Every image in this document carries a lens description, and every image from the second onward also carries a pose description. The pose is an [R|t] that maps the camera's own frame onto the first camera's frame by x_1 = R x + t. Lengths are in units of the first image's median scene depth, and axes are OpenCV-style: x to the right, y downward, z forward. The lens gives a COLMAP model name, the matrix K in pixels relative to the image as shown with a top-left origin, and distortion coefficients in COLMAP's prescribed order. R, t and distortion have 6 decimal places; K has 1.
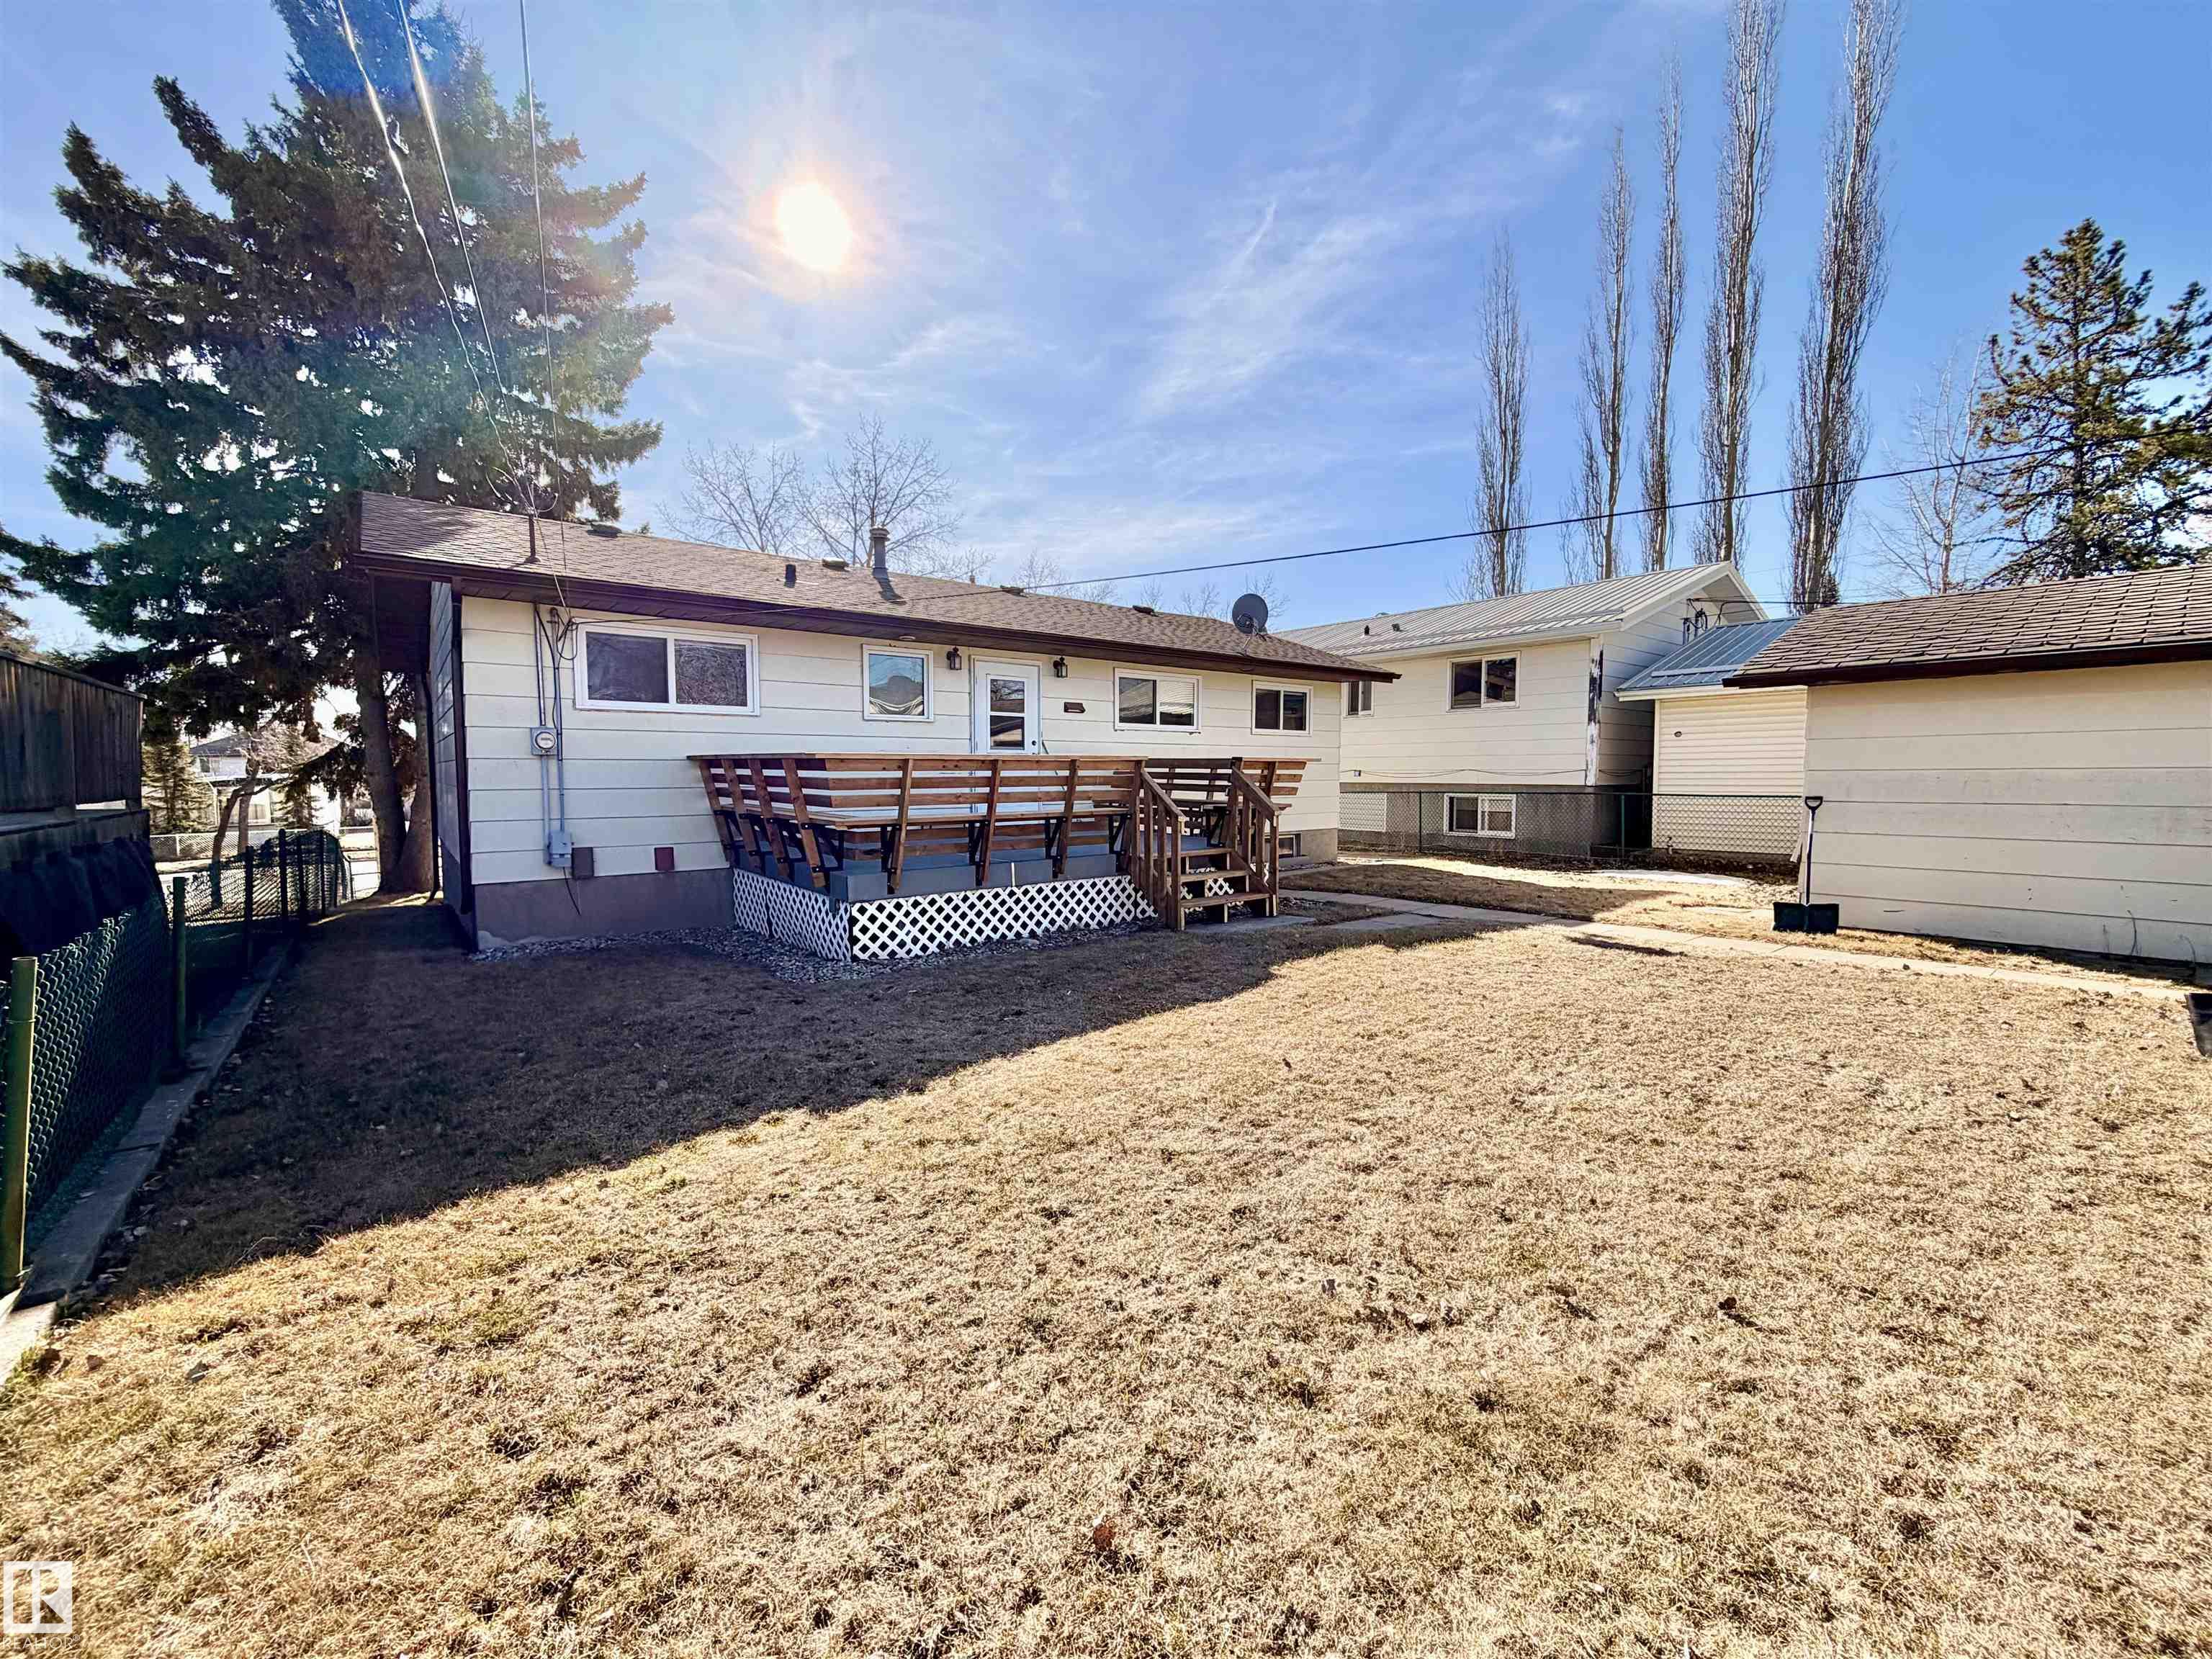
lens RADIAL K [[889.9, 0, 1103.9], [0, 889.9, 825.9], [0, 0, 1]] dist [-0.000178, -0.000054]
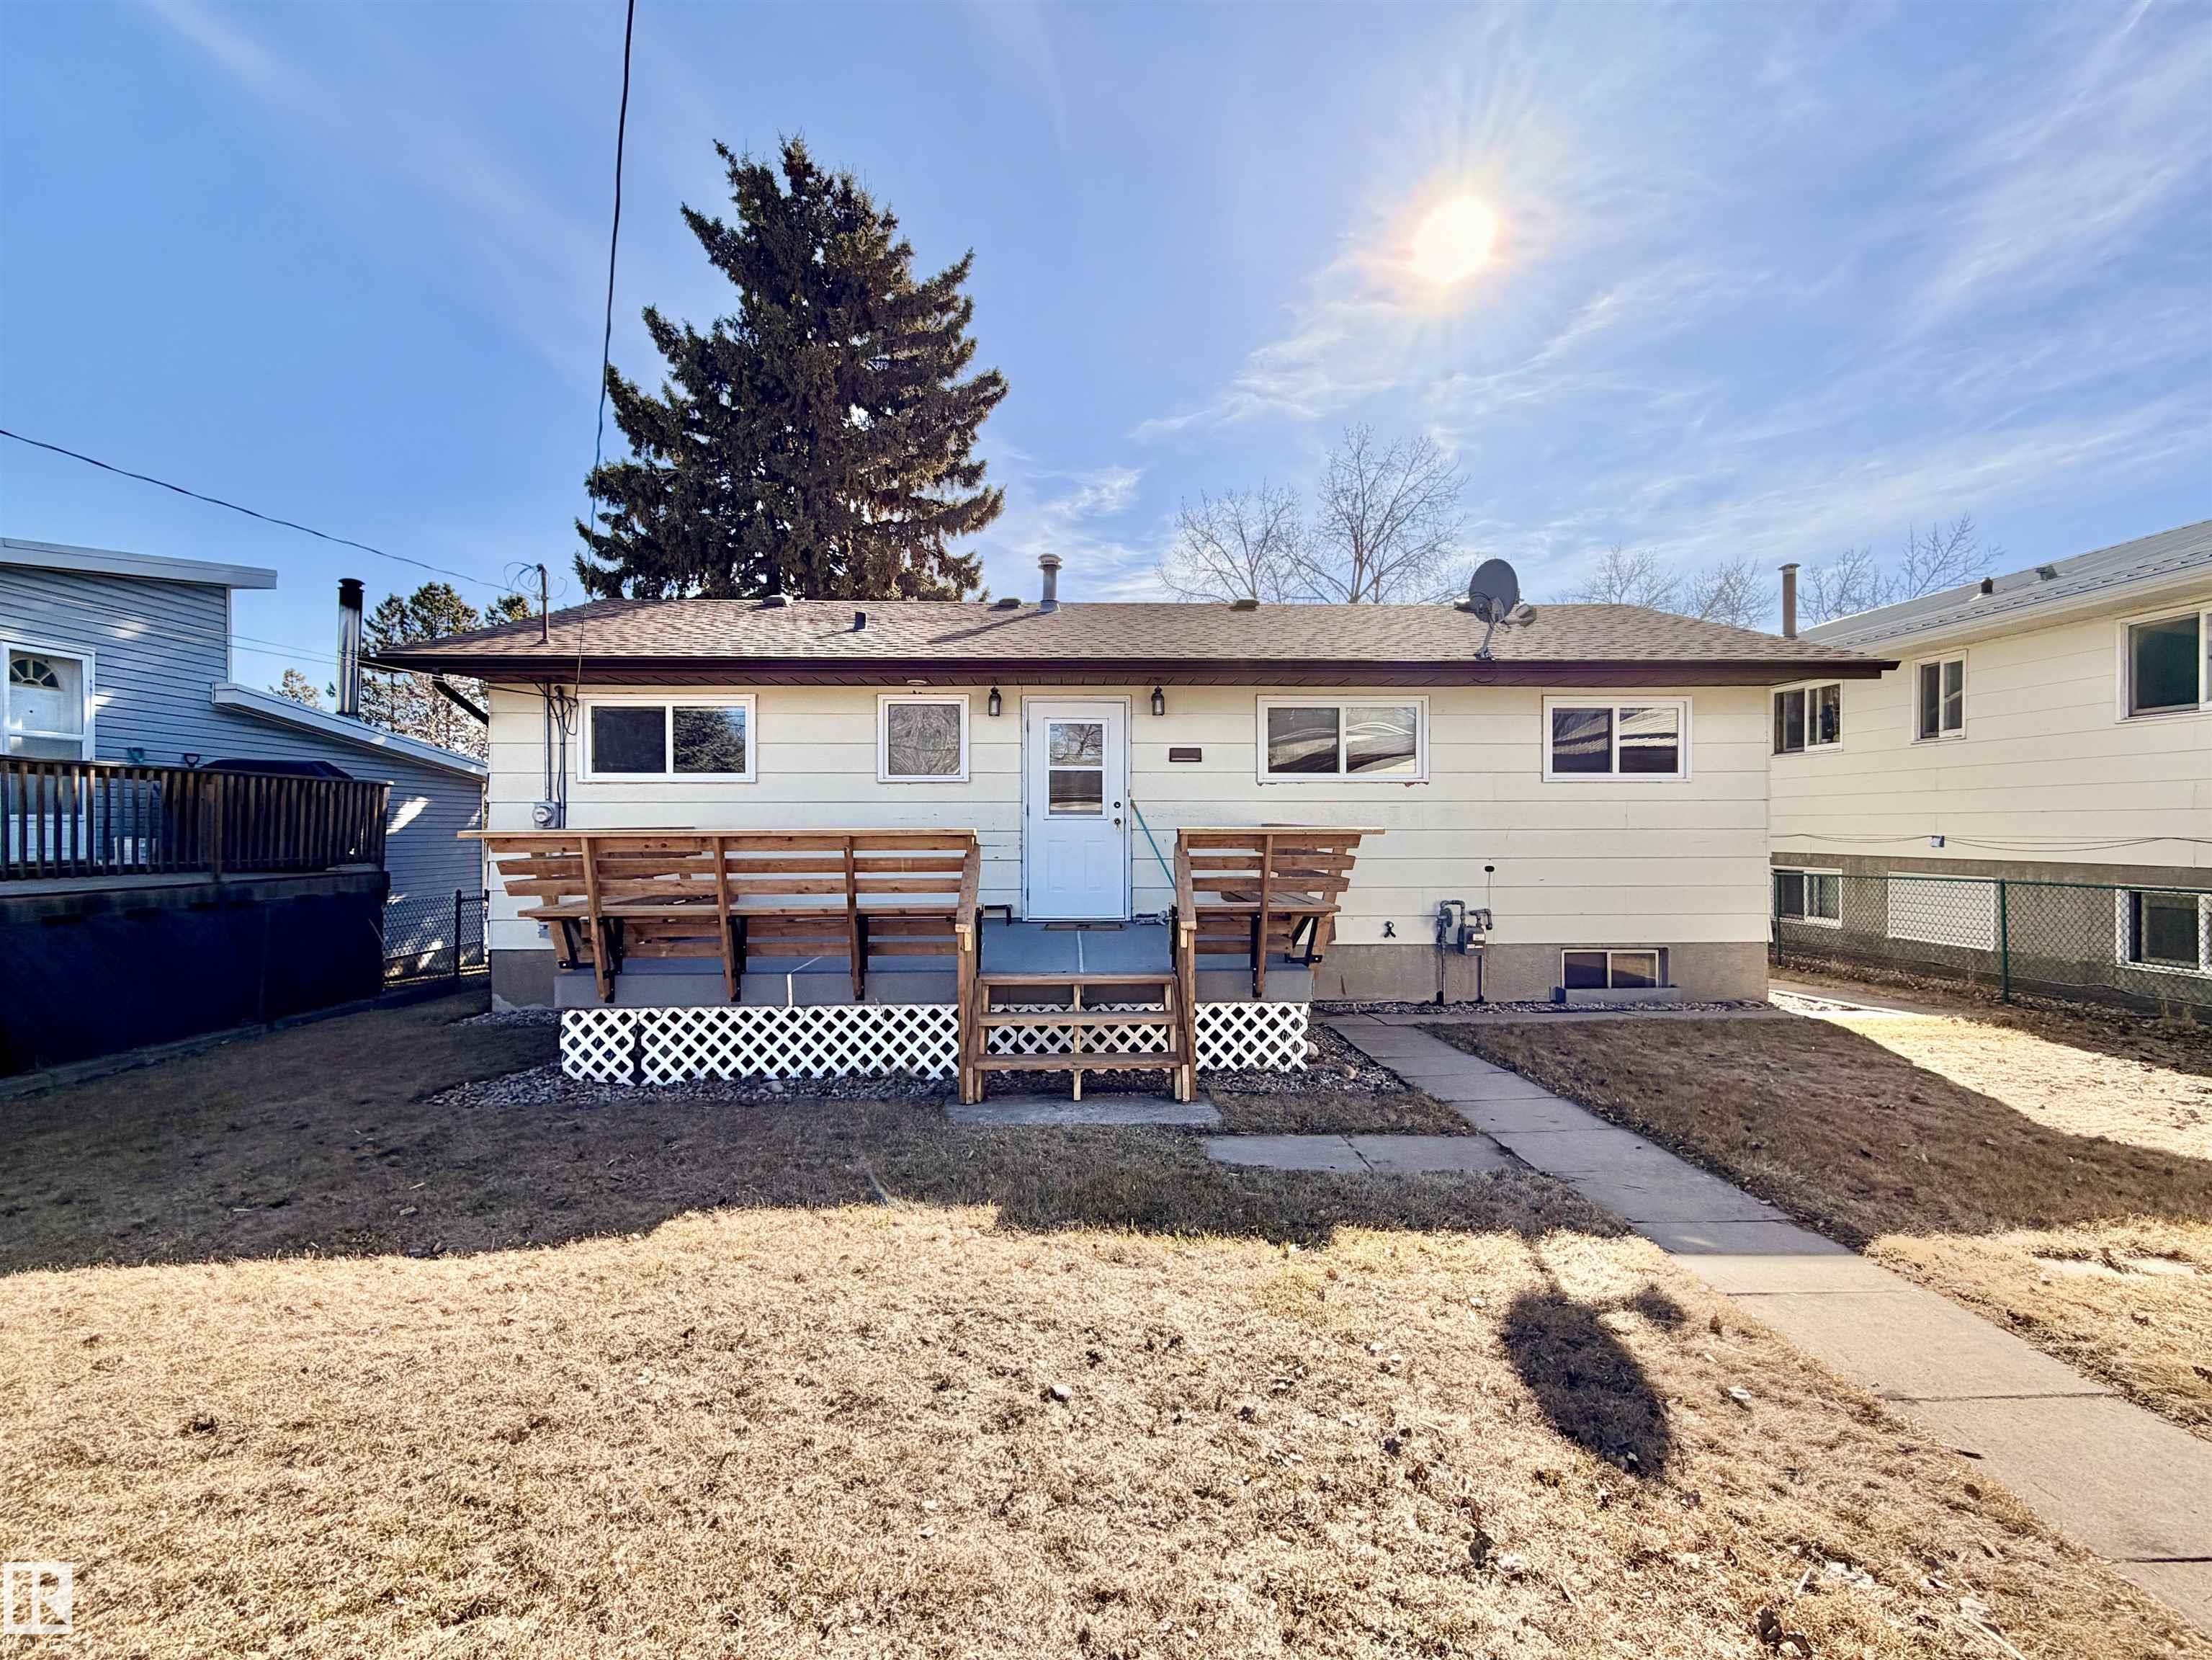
lens RADIAL K [[981.1, 0, 1106.0], [0, 981.1, 830.0], [0, 0, 1]] dist [-0.001749, -0.000242]
pose [[0.800122, 0.001649, -0.599835, 0.349767], [-0.035789, 0.998346, -0.044994, -0.029974], [0.598769, 0.057468, 0.798857, 0.291375]]
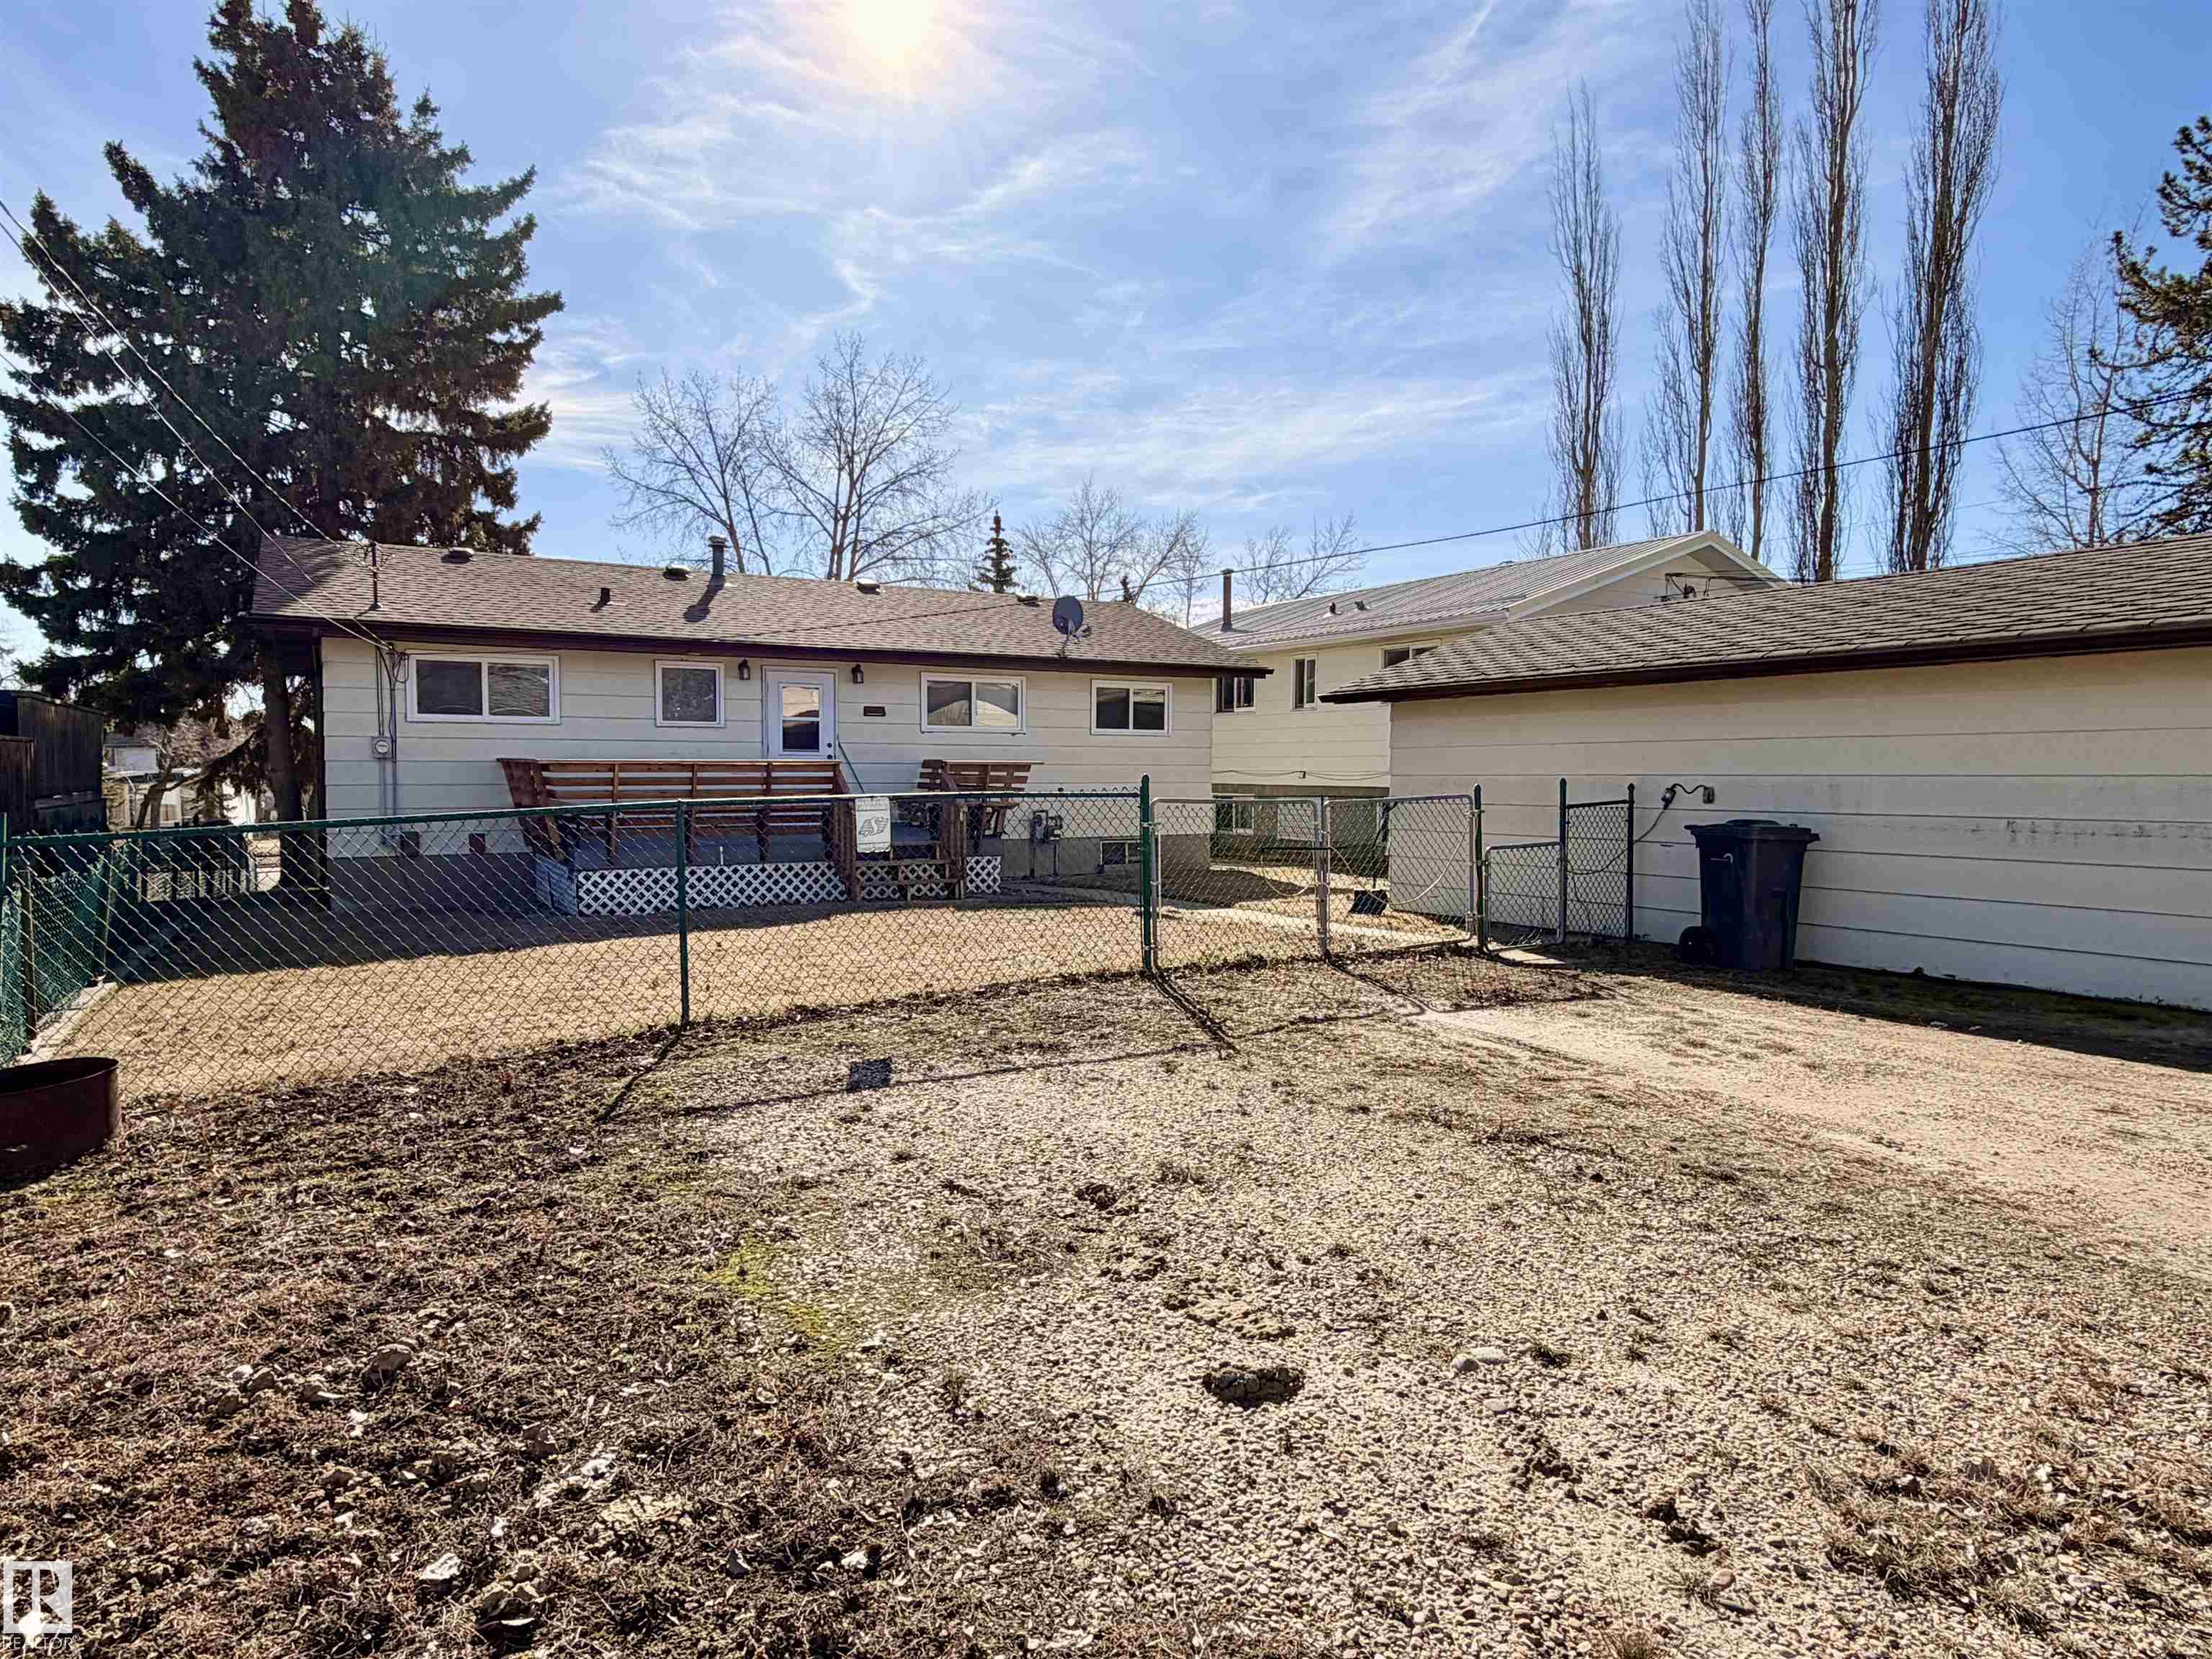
lens RADIAL K [[1308.3, 0, 1101.1], [0, 1308.3, 835.8], [0, 0, 1]] dist [-0.000164, 0.001035]
pose [[0.990391, 0.011679, -0.137799, 0.395195], [-0.013040, 0.999875, -0.008977, 0.021198], [0.137677, 0.010688, 0.990419, -0.432675]]
